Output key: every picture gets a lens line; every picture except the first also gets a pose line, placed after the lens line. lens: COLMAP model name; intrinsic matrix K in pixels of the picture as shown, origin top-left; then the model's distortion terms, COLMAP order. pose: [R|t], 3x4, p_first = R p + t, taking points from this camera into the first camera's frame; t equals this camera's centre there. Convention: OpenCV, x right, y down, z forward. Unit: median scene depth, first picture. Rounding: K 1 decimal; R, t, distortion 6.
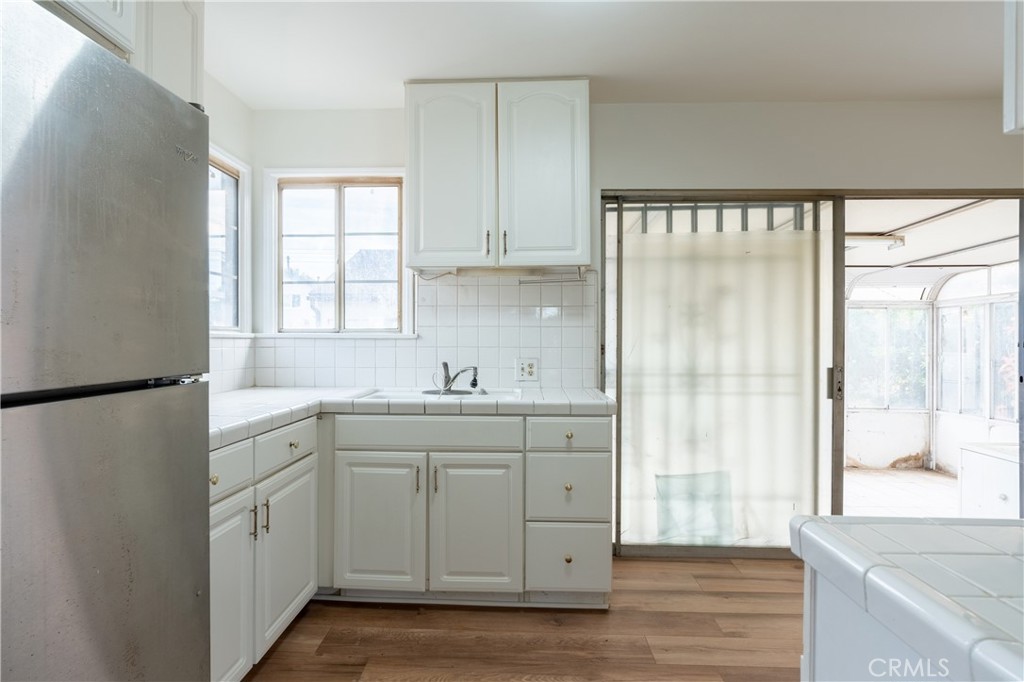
lens RADIAL K [[547.7, 0, 512.0], [0, 547.7, 341.0], [0, 0, 1]] dist [-0.001407, 0.000026]
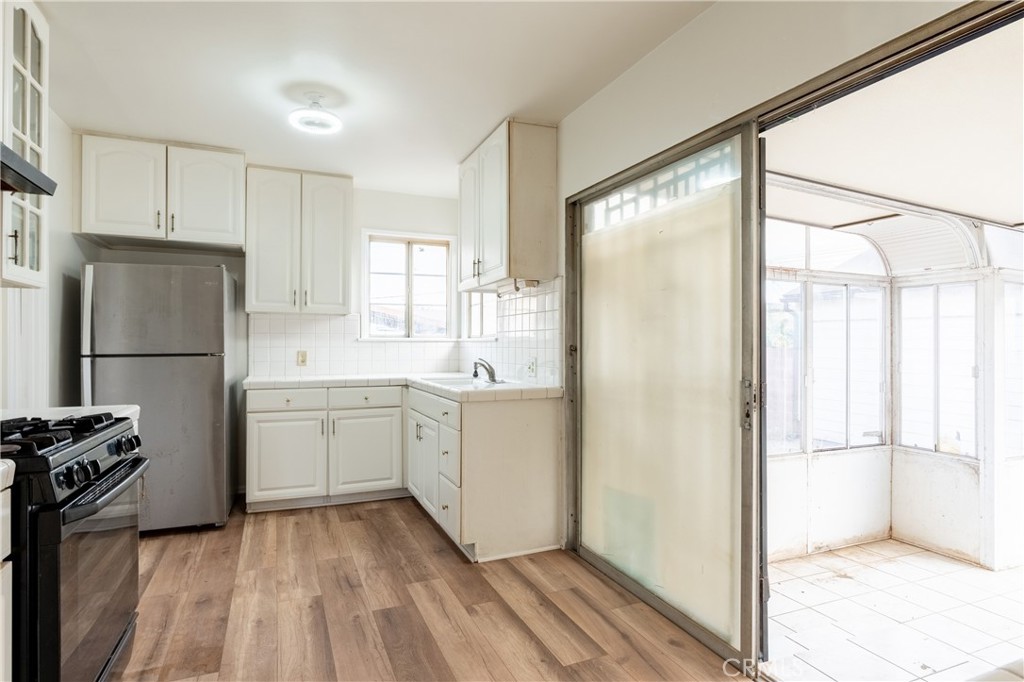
lens RADIAL K [[572.2, 0, 512.0], [0, 572.2, 341.0], [0, 0, 1]] dist [0.001860, 0.000199]
pose [[0.398849, -0.006601, -0.916993, 1.411701], [-0.005011, 0.999943, -0.009378, 0.009566], [0.917003, 0.008336, 0.398793, 0.583998]]
